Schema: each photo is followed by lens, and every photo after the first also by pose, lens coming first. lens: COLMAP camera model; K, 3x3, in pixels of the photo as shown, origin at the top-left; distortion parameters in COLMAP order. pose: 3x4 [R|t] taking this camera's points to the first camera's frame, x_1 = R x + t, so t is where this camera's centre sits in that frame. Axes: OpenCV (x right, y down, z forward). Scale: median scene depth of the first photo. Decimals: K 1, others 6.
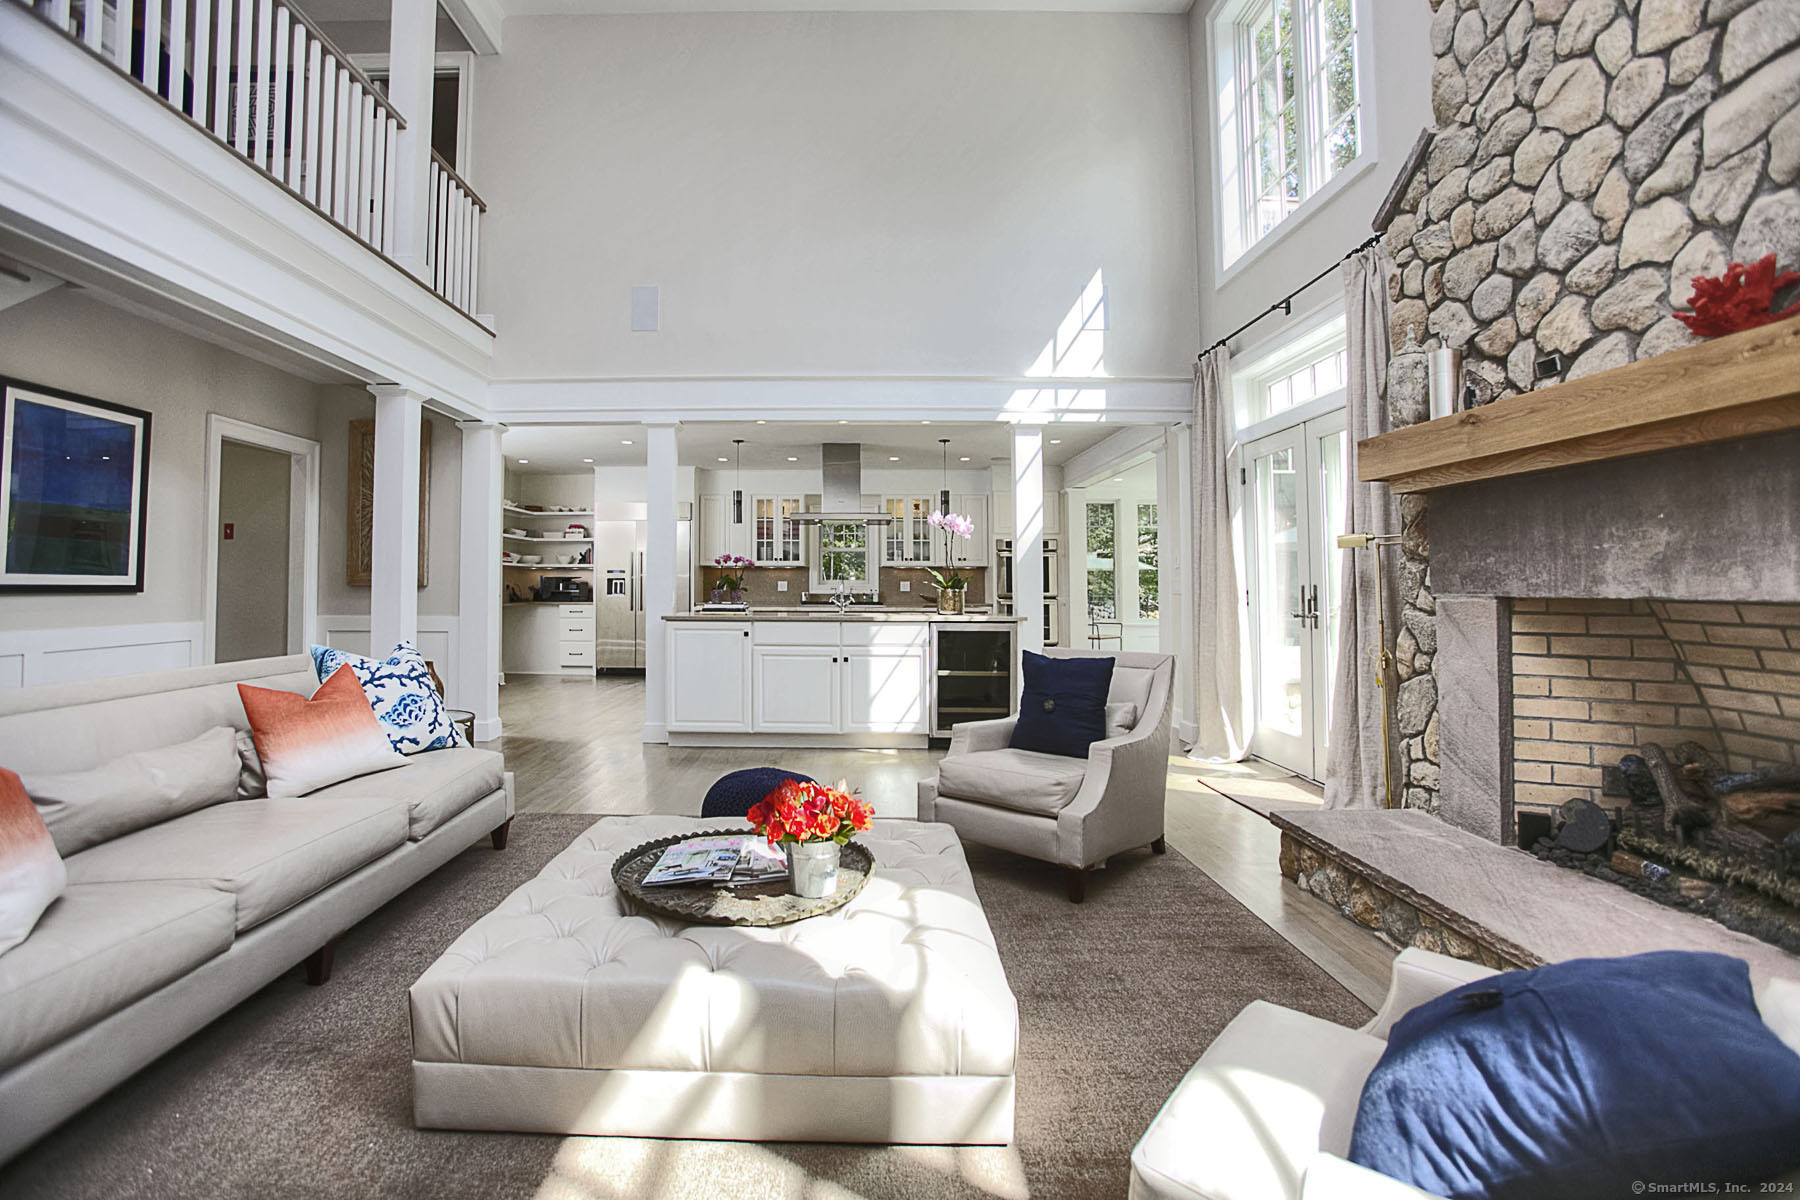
lens RADIAL K [[827.9, 0, 863.9], [0, 827.9, 557.7], [0, 0, 1]] dist [-0.064023, 0.031215]
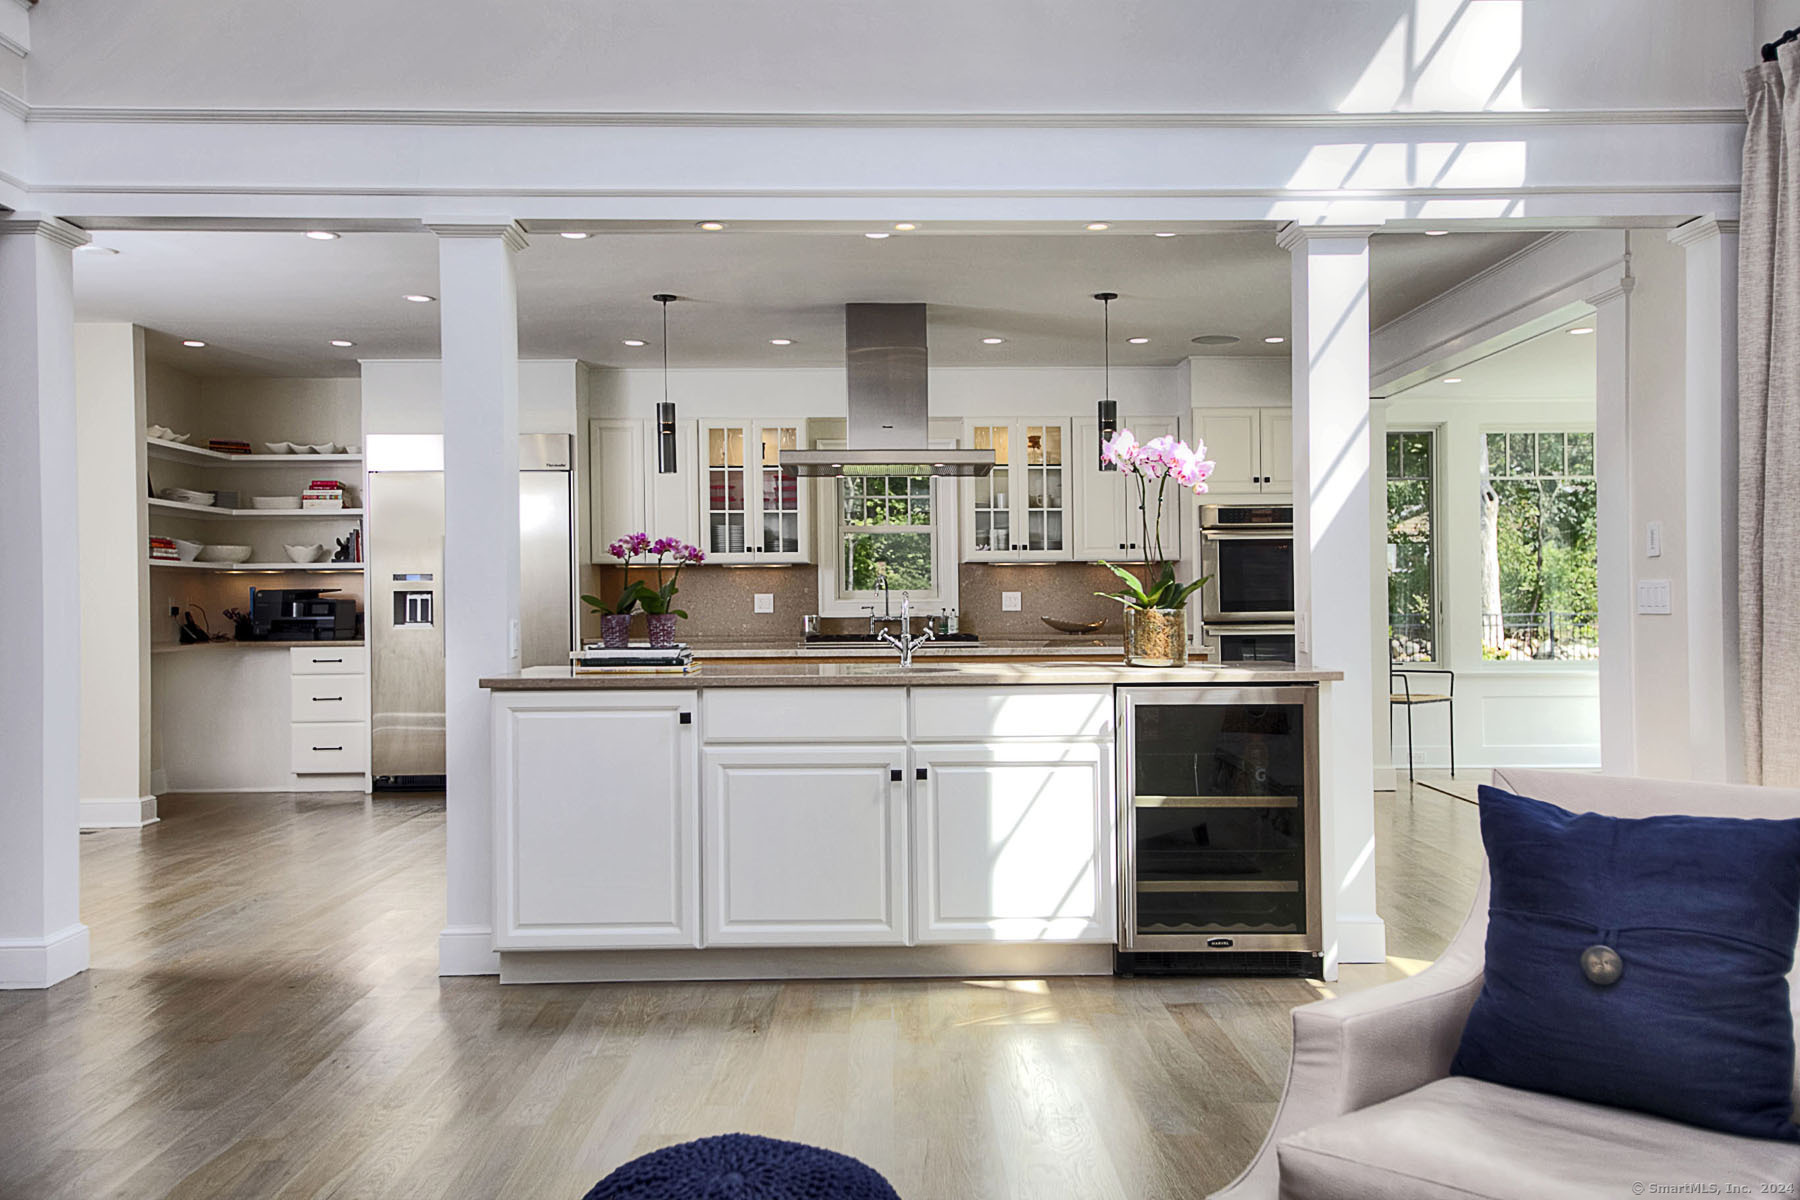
lens RADIAL K [[1407.0, 0, 1040.2], [0, 1407.0, 601.7], [0, 0, 1]] dist [0.027155, -0.000638]
pose [[0.995042, -0.010734, 0.098878, -0.032360], [0.007124, 0.999298, 0.036786, 0.006667], [-0.099203, -0.035899, 0.994419, 0.272382]]
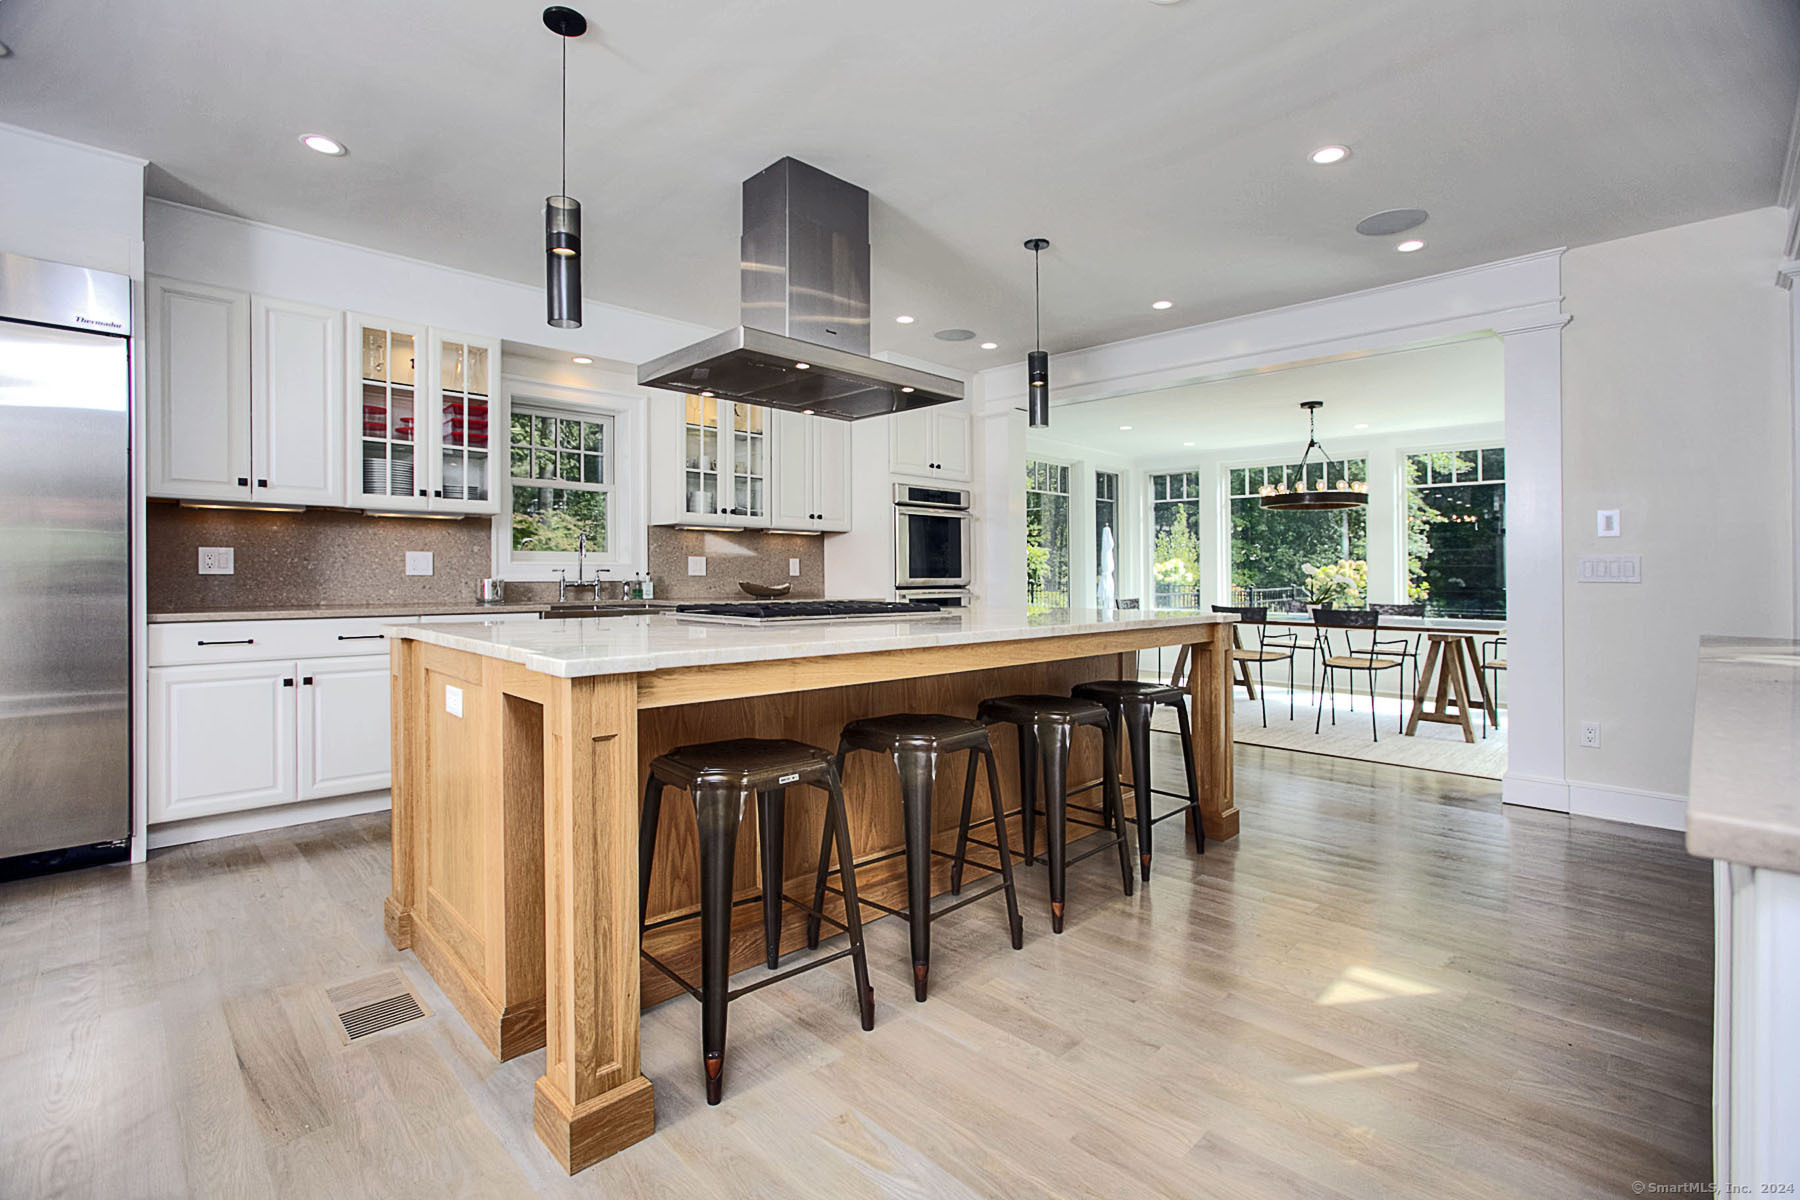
lens RADIAL K [[810.0, 0, 902.5], [0, 810.0, 572.0], [0, 0, 1]] dist [-0.038299, -0.000043]
pose [[0.713502, 0.004229, 0.700641, -0.376540], [-0.031433, 0.999168, 0.025979, 0.040491], [-0.699948, -0.040559, 0.713041, 1.057300]]
